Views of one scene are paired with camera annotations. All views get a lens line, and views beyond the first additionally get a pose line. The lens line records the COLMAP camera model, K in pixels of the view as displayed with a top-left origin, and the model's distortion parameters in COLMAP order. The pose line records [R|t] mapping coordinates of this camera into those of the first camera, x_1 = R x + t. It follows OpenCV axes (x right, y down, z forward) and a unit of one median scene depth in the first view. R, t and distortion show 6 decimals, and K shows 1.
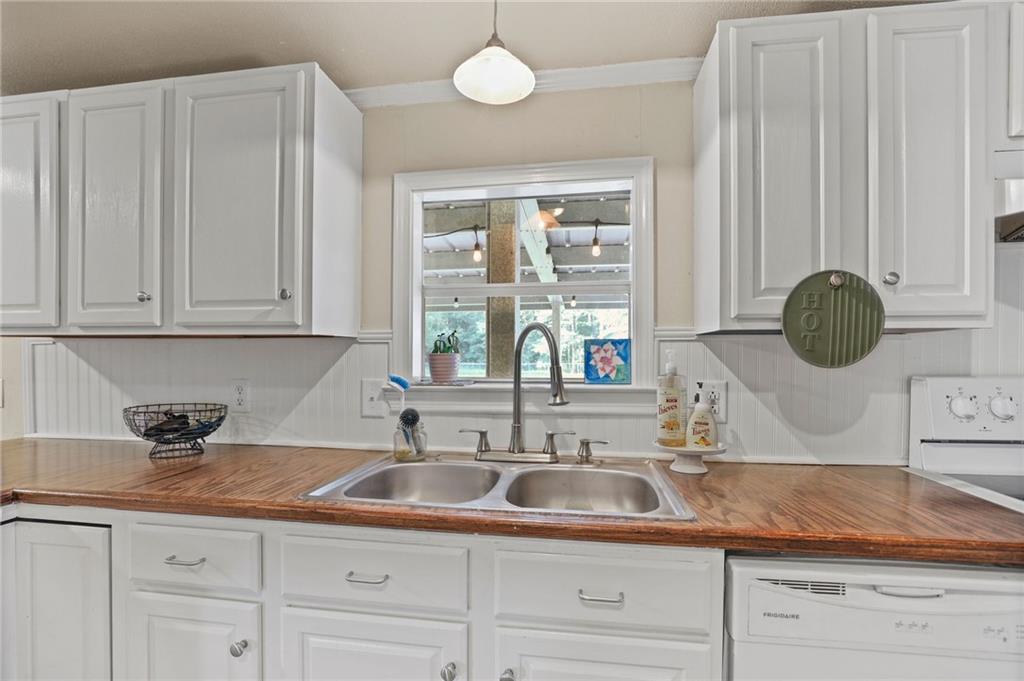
lens RADIAL K [[470.3, 0, 511.9], [0, 470.3, 351.8], [0, 0, 1]] dist [-0.018511, 0.000711]
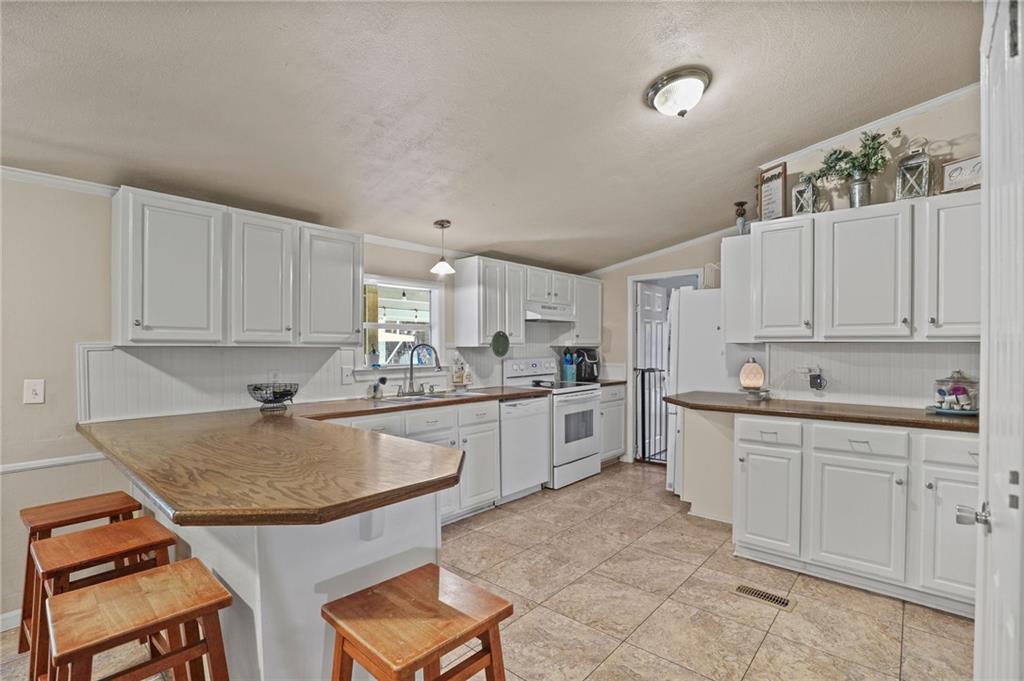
lens RADIAL K [[470.3, 0, 508.3], [0, 470.3, 346.1], [0, 0, 1]] dist [-0.018511, 0.000711]
pose [[0.552562, 0.002354, 0.833468, -1.863745], [-0.003868, 0.999992, -0.000260, -0.041087], [-0.833463, -0.003080, 0.552567, -0.870004]]
